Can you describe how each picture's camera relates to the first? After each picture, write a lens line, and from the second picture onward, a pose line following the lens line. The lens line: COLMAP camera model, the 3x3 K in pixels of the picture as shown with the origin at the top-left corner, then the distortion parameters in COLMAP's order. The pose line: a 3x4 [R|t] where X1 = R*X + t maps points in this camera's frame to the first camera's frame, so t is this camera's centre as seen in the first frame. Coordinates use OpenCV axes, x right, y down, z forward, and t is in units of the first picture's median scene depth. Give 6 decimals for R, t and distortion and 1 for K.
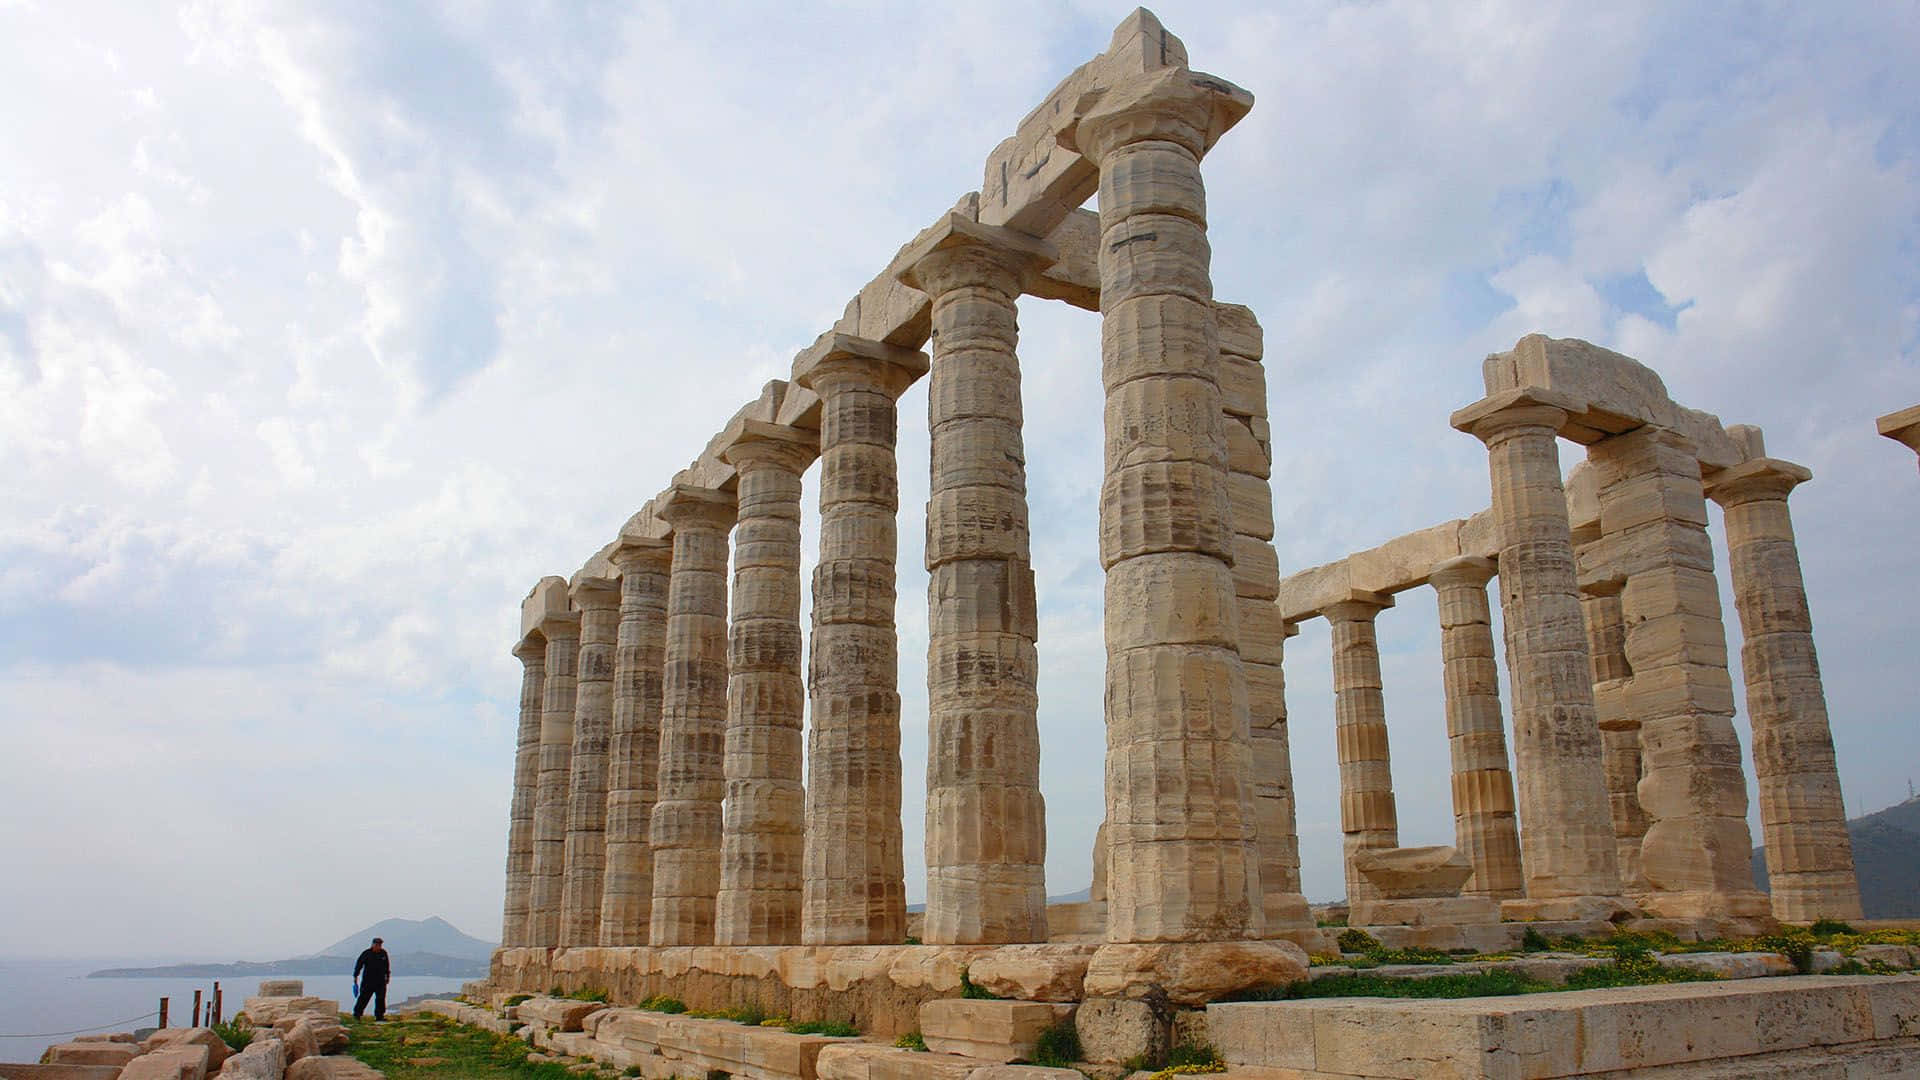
lens RADIAL K [[1611.0, 0, 960.0], [0, 1611.0, 540.0], [0, 0, 1]] dist [-0.205382, 0.245711]
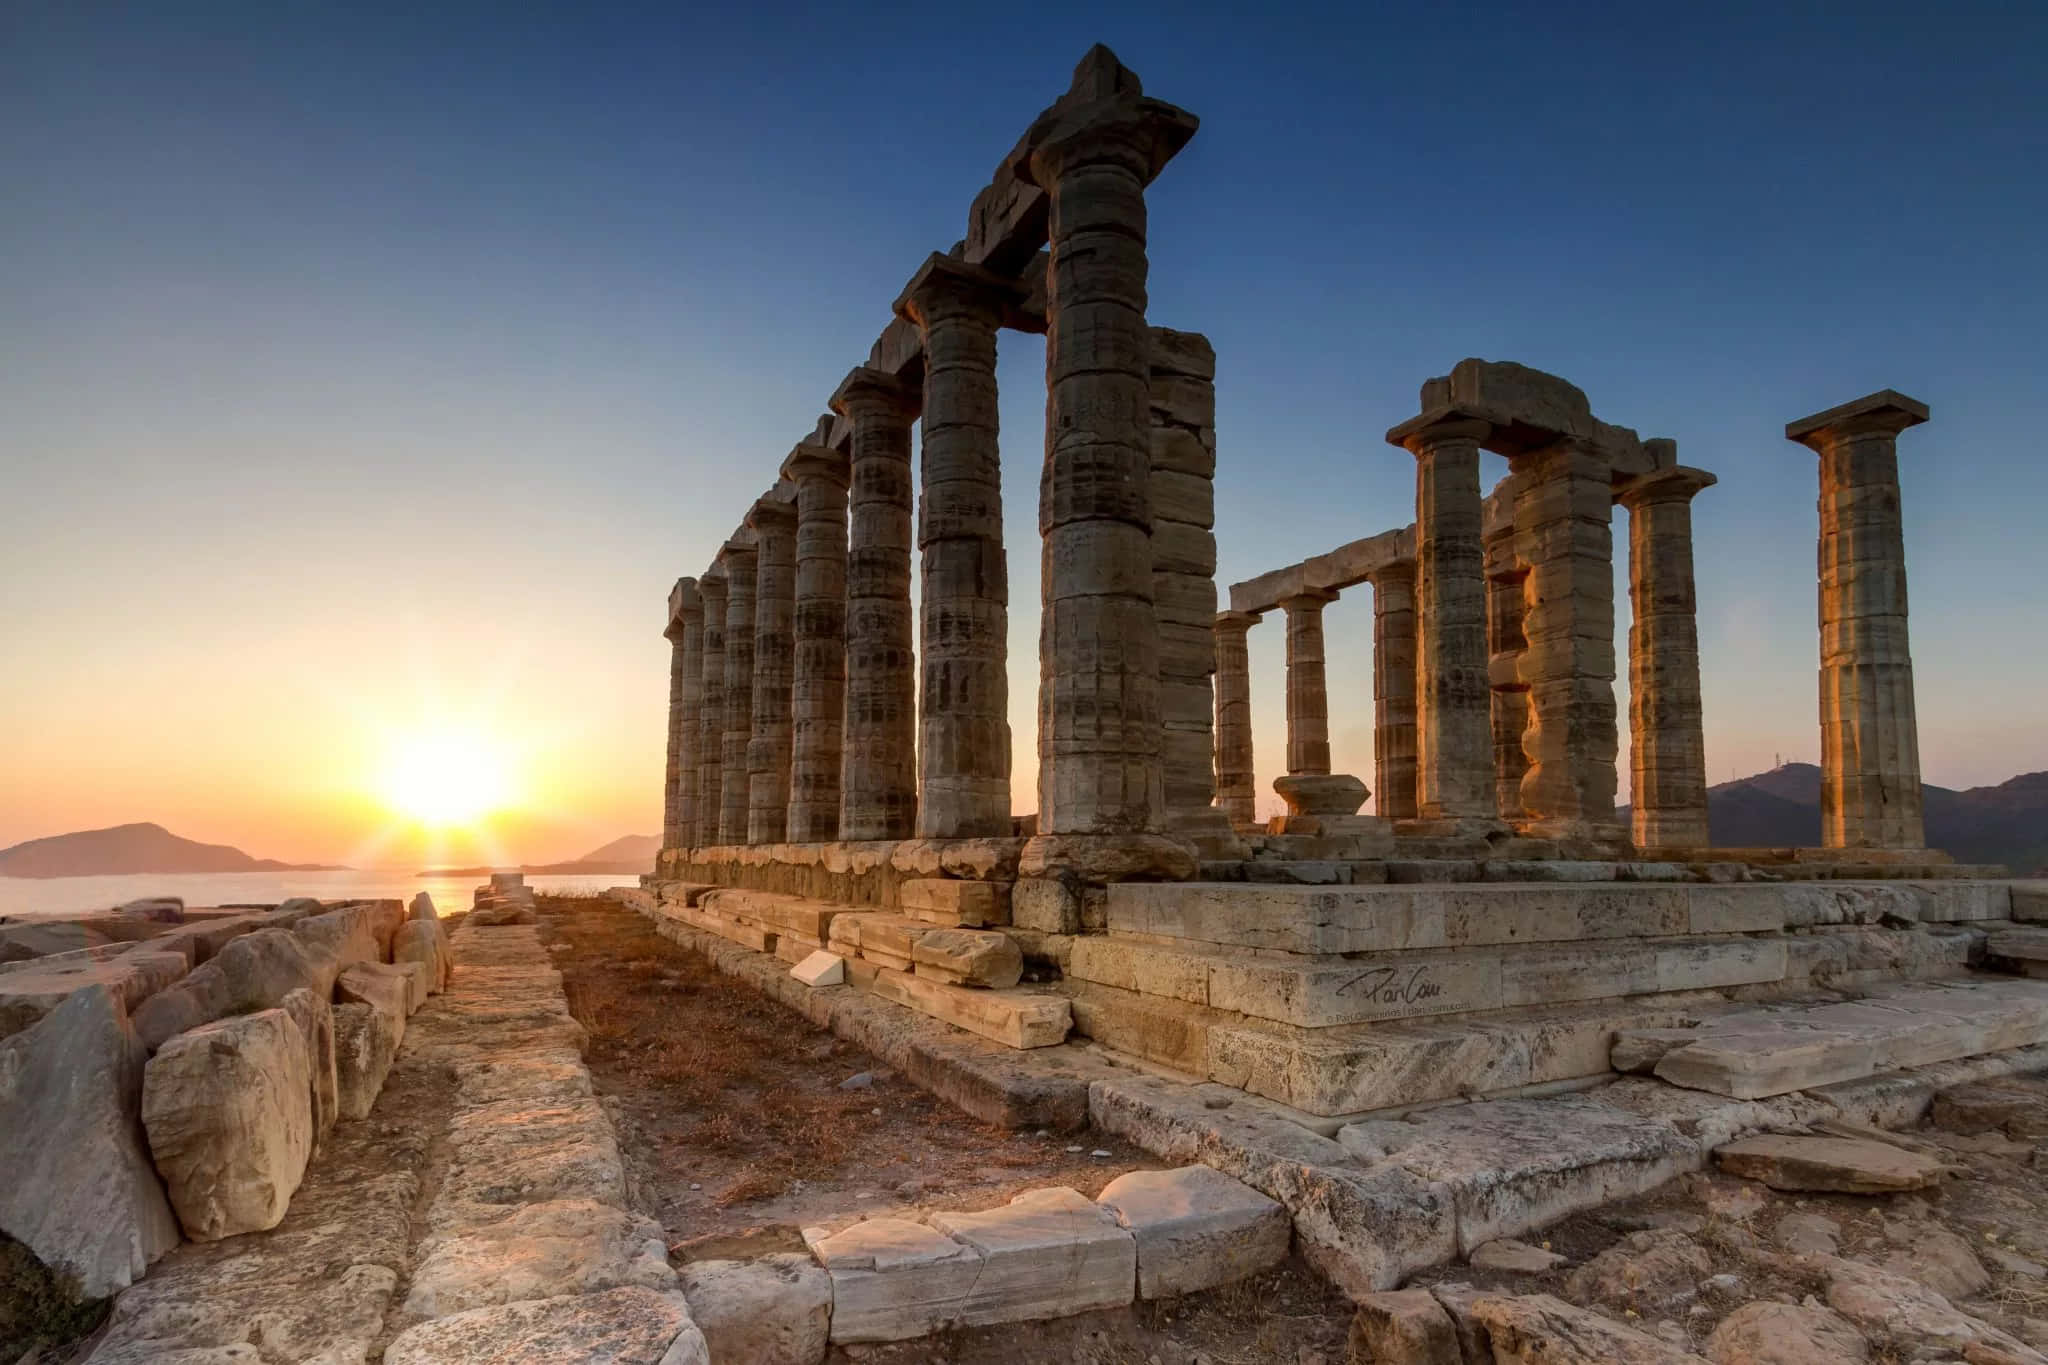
lens RADIAL K [[1064.8, 0, 979.4], [0, 1064.8, 788.3], [0, 0, 1]] dist [-0.041352, 0.000314]
pose [[0.992907, 0.007762, -0.118639, 0.121012], [0.012570, 0.985420, 0.169676, 0.059654], [0.118226, -0.169964, 0.978333, 0.142267]]
